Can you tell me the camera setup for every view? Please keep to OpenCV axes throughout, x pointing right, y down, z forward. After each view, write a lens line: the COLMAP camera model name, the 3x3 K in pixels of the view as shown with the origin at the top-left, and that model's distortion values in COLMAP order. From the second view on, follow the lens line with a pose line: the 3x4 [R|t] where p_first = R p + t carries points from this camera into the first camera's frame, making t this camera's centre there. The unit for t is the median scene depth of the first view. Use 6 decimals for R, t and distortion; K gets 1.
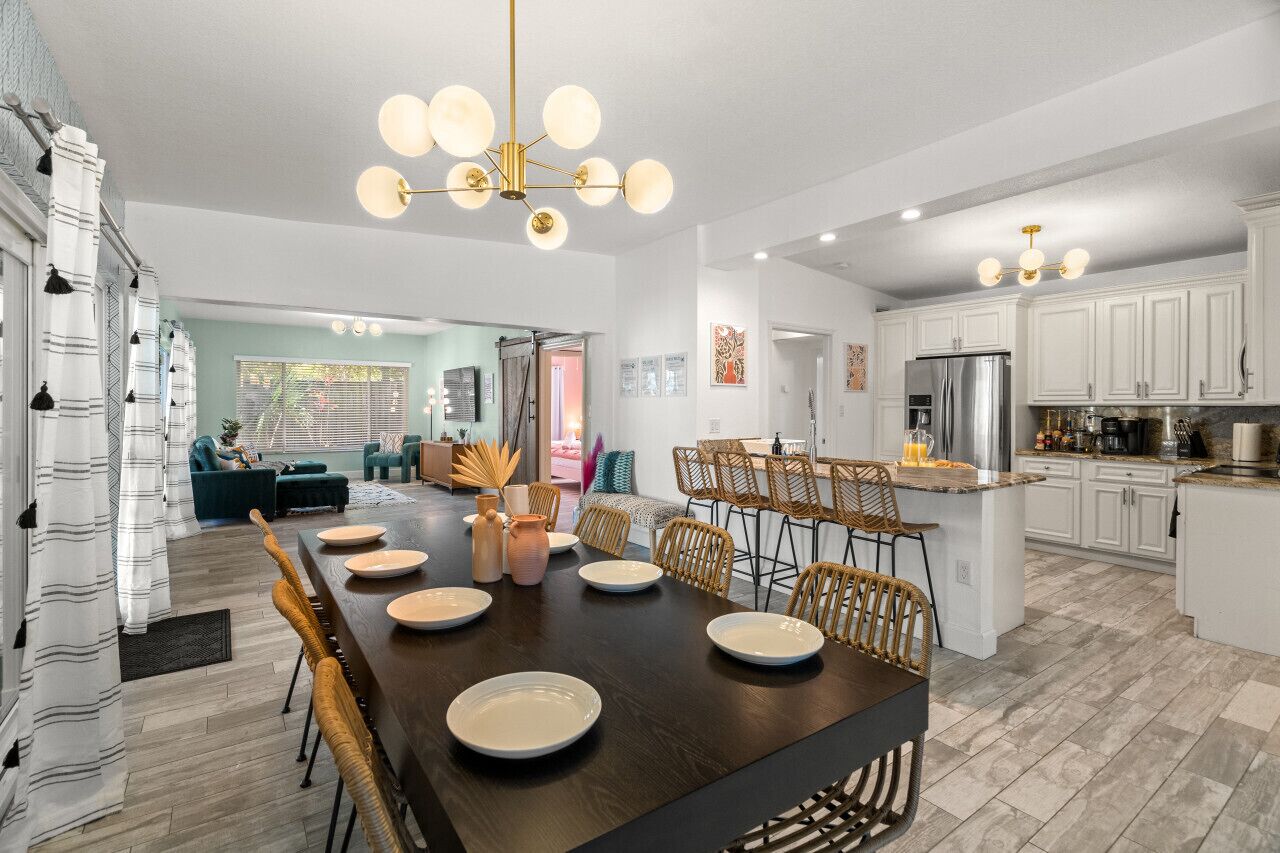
lens RADIAL K [[583.4, 0, 638.7], [0, 583.4, 408.4], [0, 0, 1]] dist [0.001598, -0.000436]
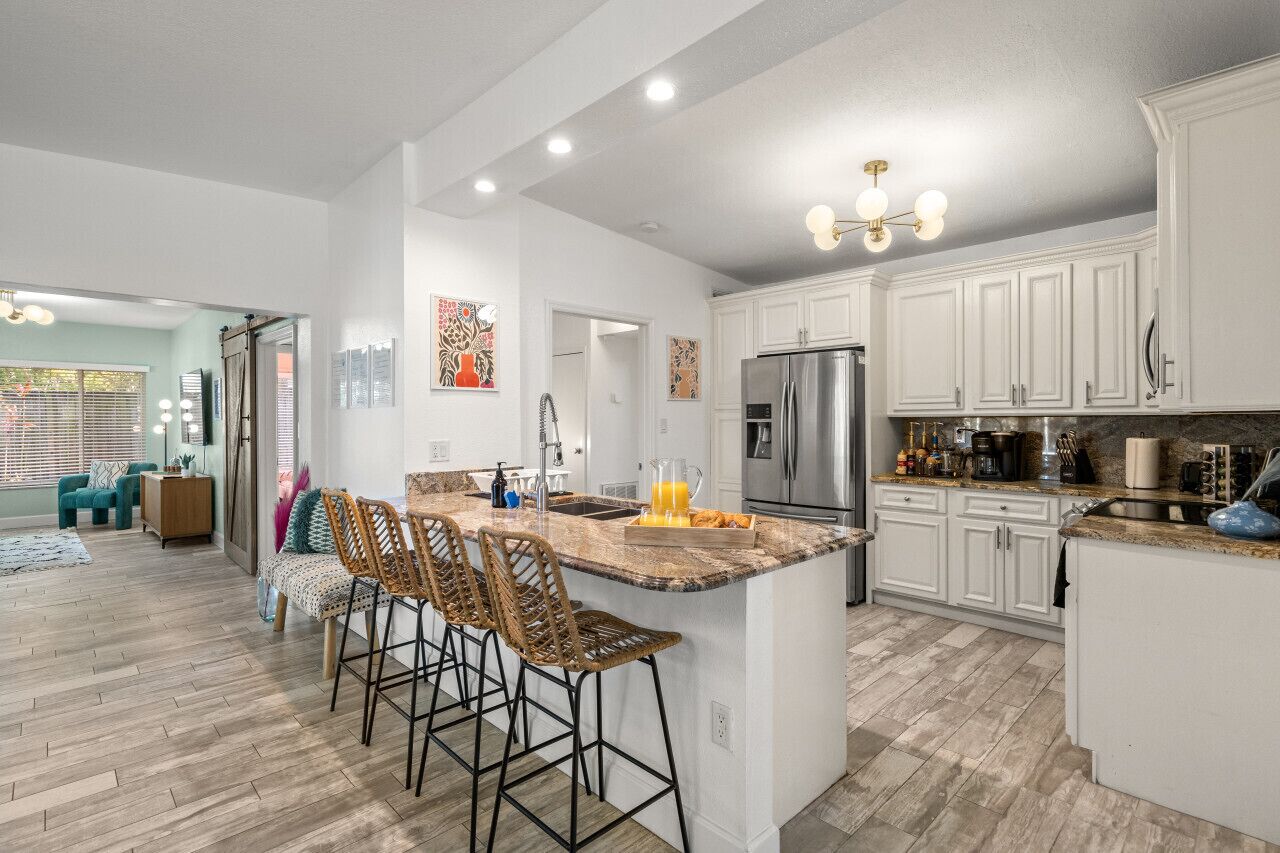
lens RADIAL K [[620.2, 0, 639.9], [0, 620.2, 421.1], [0, 0, 1]] dist [0.003560, 0.002327]
pose [[0.987594, -0.008351, 0.156808, 0.242834], [0.008853, 0.999958, -0.002503, -0.000218], [-0.156780, 0.003860, 0.987626, 0.272391]]
